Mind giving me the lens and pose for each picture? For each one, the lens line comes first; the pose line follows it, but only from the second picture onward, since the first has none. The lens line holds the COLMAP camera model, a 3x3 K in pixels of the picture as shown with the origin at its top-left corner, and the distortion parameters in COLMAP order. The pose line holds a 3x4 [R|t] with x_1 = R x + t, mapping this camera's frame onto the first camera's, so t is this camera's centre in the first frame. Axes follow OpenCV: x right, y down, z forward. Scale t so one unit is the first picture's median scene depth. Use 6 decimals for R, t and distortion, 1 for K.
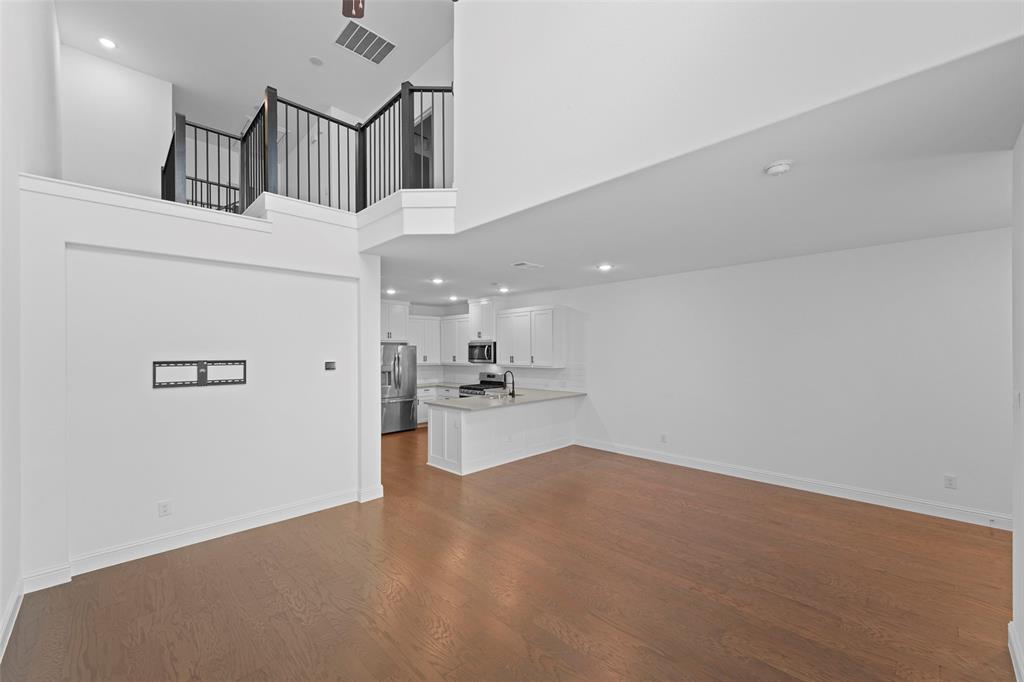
lens RADIAL K [[405.8, 0, 506.9], [0, 405.8, 346.7], [0, 0, 1]] dist [0.002038, -0.000069]
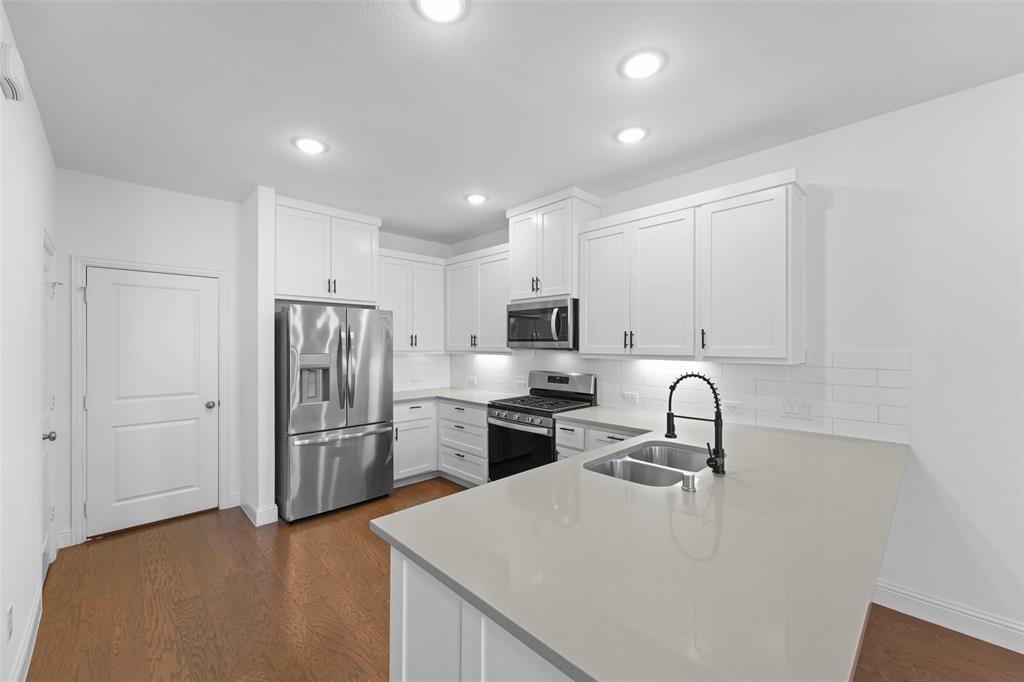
lens RADIAL K [[405.8, 0, 506.9], [0, 405.8, 346.7], [0, 0, 1]] dist [0.002038, -0.000069]
pose [[0.999956, 0.007199, -0.005977, -0.093471], [-0.007087, 0.999802, 0.018609, 0.028632], [0.006110, -0.018566, 0.999809, 0.555809]]
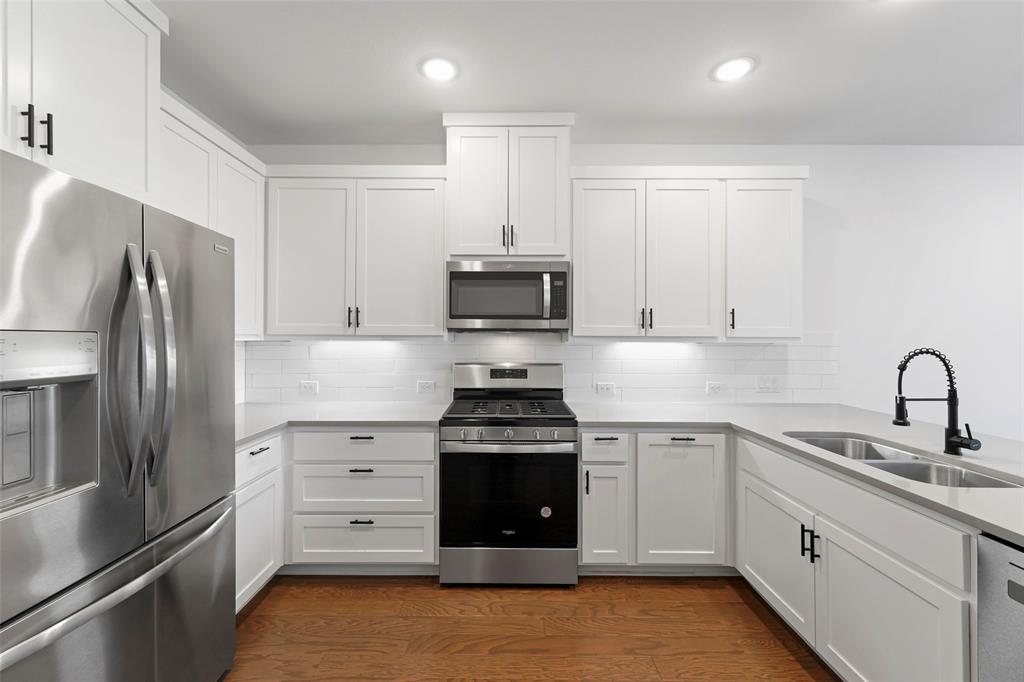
lens RADIAL K [[411.9, 0, 505.8], [0, 411.9, 334.2], [0, 0, 1]] dist [0.009107, -0.000134]
pose [[0.696489, 0.013668, 0.717438, -0.278659], [-0.017689, 0.999842, -0.001876, 0.042314], [-0.717350, -0.011385, 0.696620, 0.775985]]
